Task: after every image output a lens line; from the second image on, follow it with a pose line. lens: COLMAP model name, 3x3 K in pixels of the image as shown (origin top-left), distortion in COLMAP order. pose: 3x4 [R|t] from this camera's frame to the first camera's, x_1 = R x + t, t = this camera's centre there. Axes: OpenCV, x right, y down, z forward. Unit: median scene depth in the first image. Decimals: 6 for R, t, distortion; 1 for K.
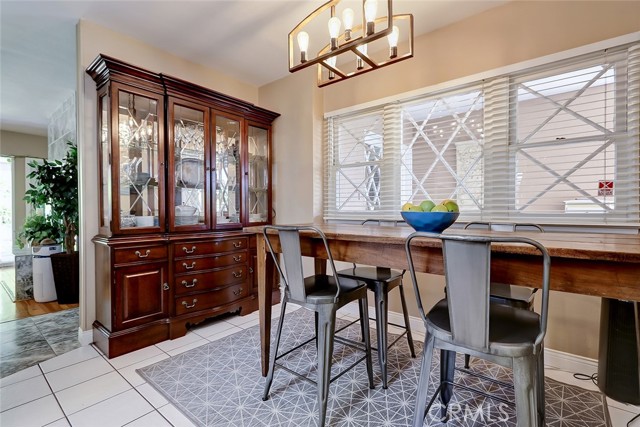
lens RADIAL K [[293.5, 0, 319.1], [0, 293.5, 210.4], [0, 0, 1]] dist [0.004247, -0.000667]
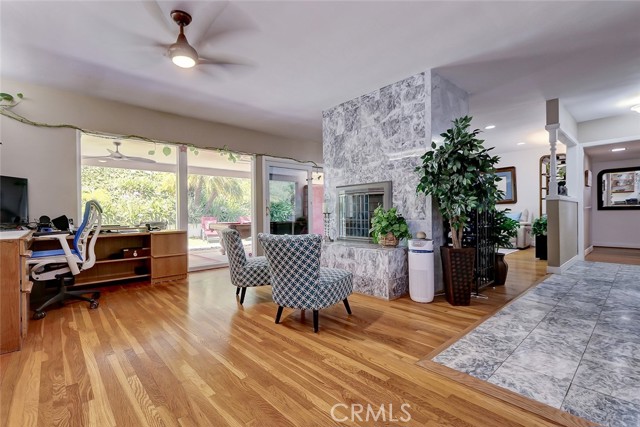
lens RADIAL K [[293.5, 0, 322.3], [0, 293.5, 213.3], [0, 0, 1]] dist [0.004247, -0.000667]
pose [[0.987737, -0.014768, -0.155428, -1.044210], [0.014057, 0.999885, -0.005672, 0.041038], [0.155494, 0.003418, 0.987831, 0.075432]]
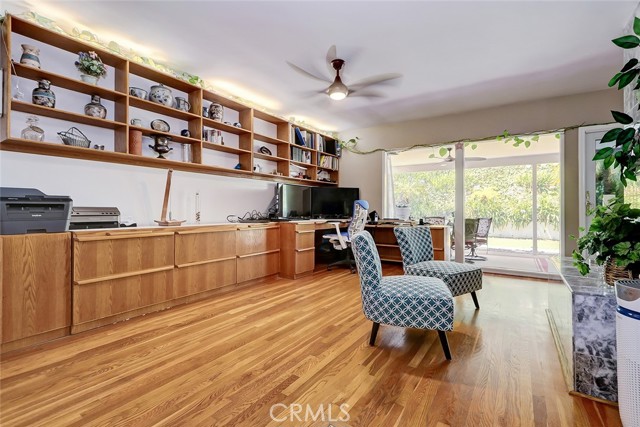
lens RADIAL K [[293.5, 0, 319.1], [0, 293.5, 209.2], [0, 0, 1]] dist [0.004247, -0.000667]
pose [[0.084511, -0.005610, -0.996407, -0.591748], [-0.009259, 0.999937, -0.006415, 0.033035], [0.996380, 0.009768, 0.084454, 0.552030]]
